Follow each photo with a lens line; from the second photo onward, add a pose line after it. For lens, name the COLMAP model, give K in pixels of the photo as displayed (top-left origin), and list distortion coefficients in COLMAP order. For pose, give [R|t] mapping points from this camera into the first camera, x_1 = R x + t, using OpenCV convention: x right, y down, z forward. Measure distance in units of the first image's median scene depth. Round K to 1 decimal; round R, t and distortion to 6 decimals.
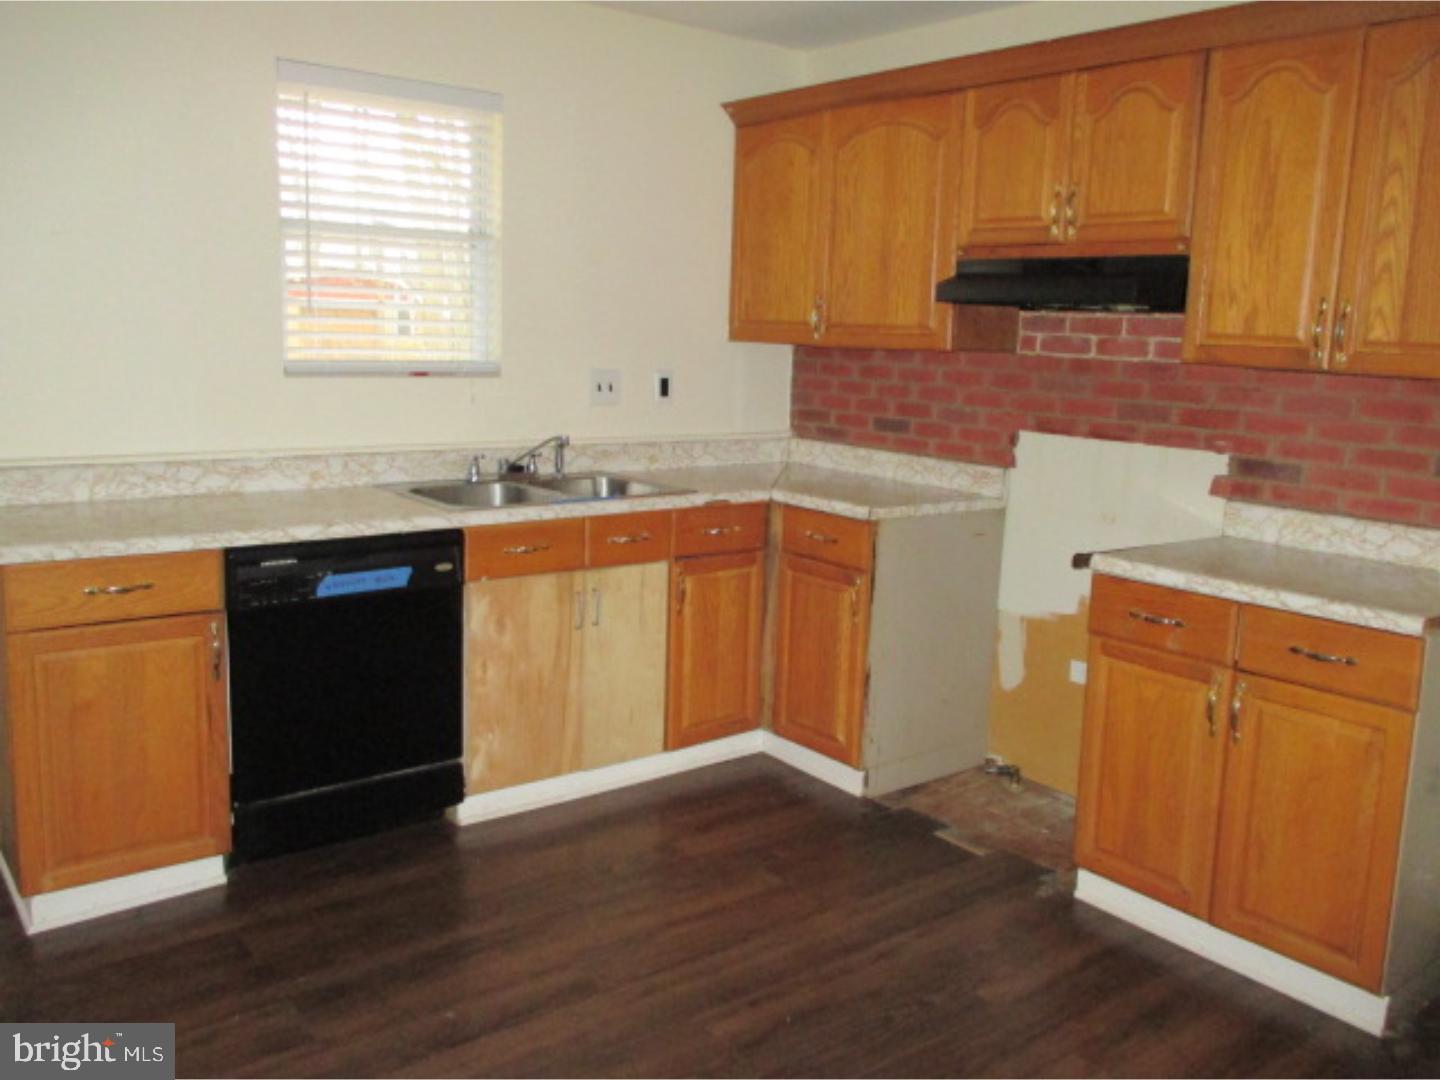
lens RADIAL K [[1219.0, 0, 731.2], [0, 1219.0, 543.8], [0, 0, 1]] dist [-0.015933, 0.010606]
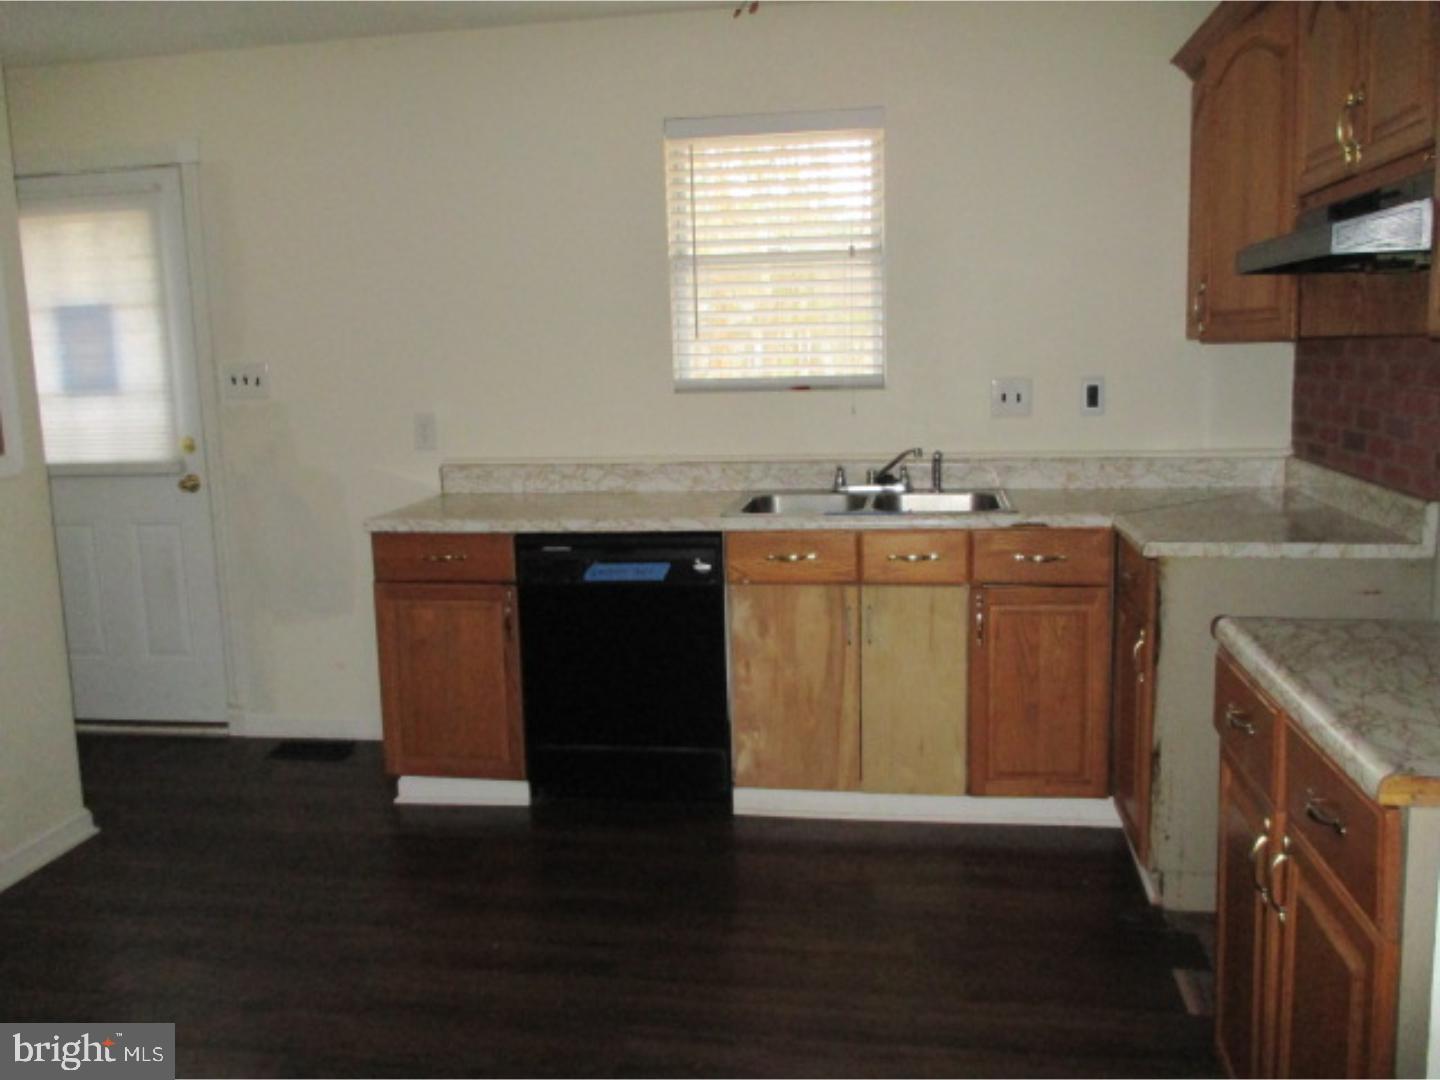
lens RADIAL K [[1219.0, 0, 727.3], [0, 1219.0, 533.1], [0, 0, 1]] dist [-0.015933, 0.010606]
pose [[0.666988, 0.062560, -0.742438, 0.536516], [-0.080823, 0.996664, 0.011373, -0.022836], [0.740672, 0.052421, 0.669819, 0.271606]]
